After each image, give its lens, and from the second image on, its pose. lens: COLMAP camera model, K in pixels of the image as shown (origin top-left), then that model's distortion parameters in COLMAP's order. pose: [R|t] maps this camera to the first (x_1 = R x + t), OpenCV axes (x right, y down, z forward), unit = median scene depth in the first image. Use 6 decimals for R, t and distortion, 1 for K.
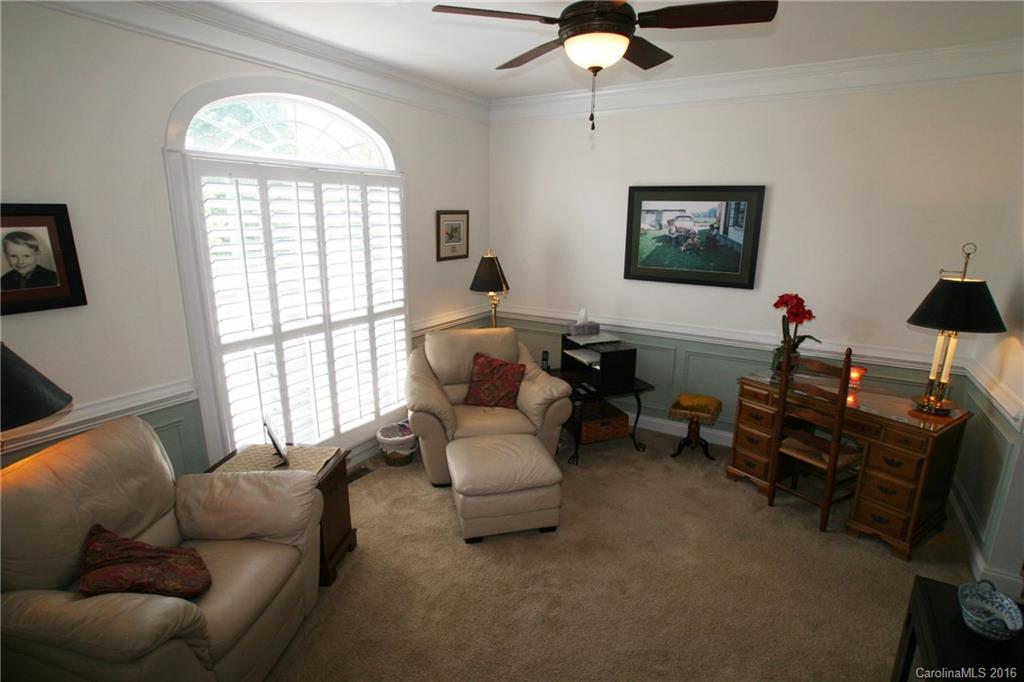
lens RADIAL K [[517.7, 0, 510.4], [0, 517.7, 346.3], [0, 0, 1]] dist [-0.078338, 0.043171]
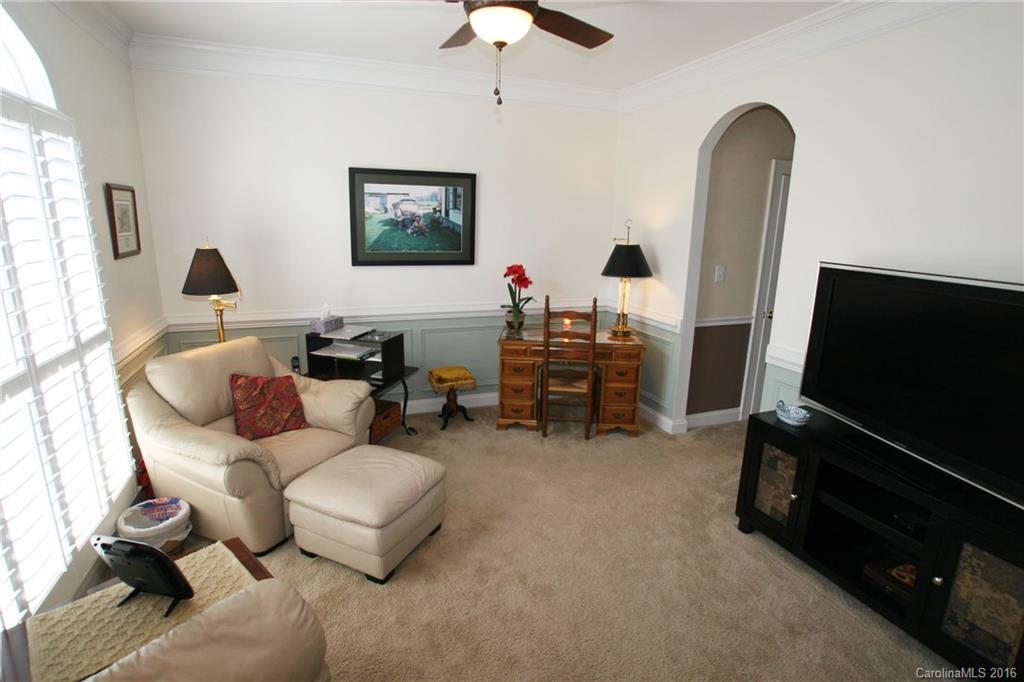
lens RADIAL K [[517.7, 0, 510.4], [0, 517.7, 346.3], [0, 0, 1]] dist [-0.078338, 0.043171]
pose [[0.618133, -0.181883, 0.764742, -0.380147], [0.175296, 0.980259, 0.091451, -0.024173], [-0.766279, 0.077527, 0.637814, 0.209505]]
